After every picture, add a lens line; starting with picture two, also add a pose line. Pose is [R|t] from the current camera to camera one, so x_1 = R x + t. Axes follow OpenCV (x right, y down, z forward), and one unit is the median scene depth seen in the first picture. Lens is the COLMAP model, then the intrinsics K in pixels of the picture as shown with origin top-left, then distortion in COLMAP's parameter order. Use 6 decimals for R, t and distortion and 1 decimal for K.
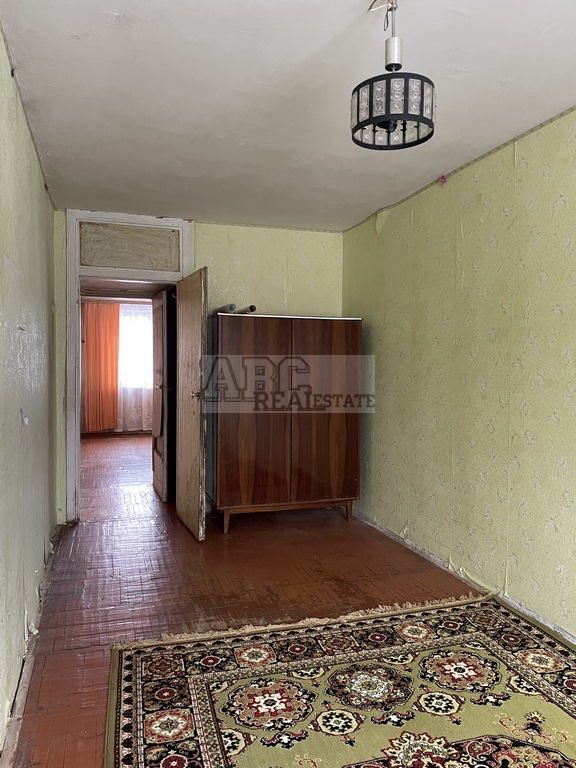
lens RADIAL K [[578.0, 0, 288.0], [0, 578.0, 384.0], [0, 0, 1]] dist [0.098307, -0.113281]
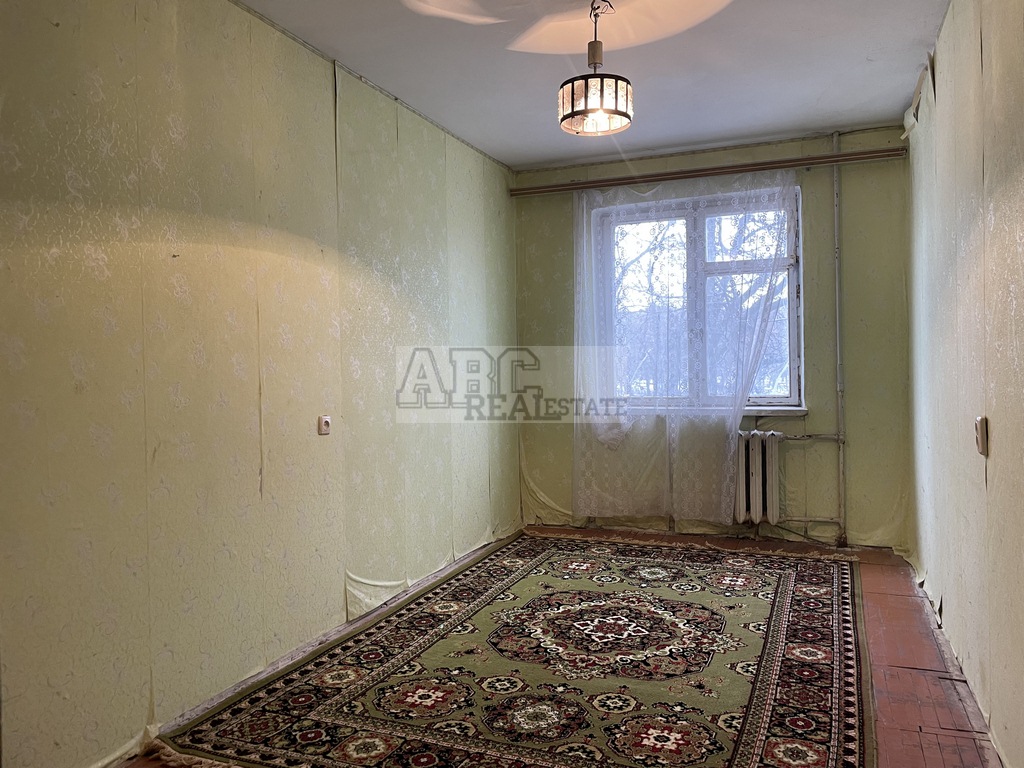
lens RADIAL K [[770.6, 0, 516.4], [0, 770.6, 371.3], [0, 0, 1]] dist [0.098307, -0.113281]
pose [[-0.772113, -0.000432, 0.635485, -0.568684], [0.035357, 0.998422, 0.043637, -0.014941], [-0.634500, 0.056162, -0.770879, 1.961489]]
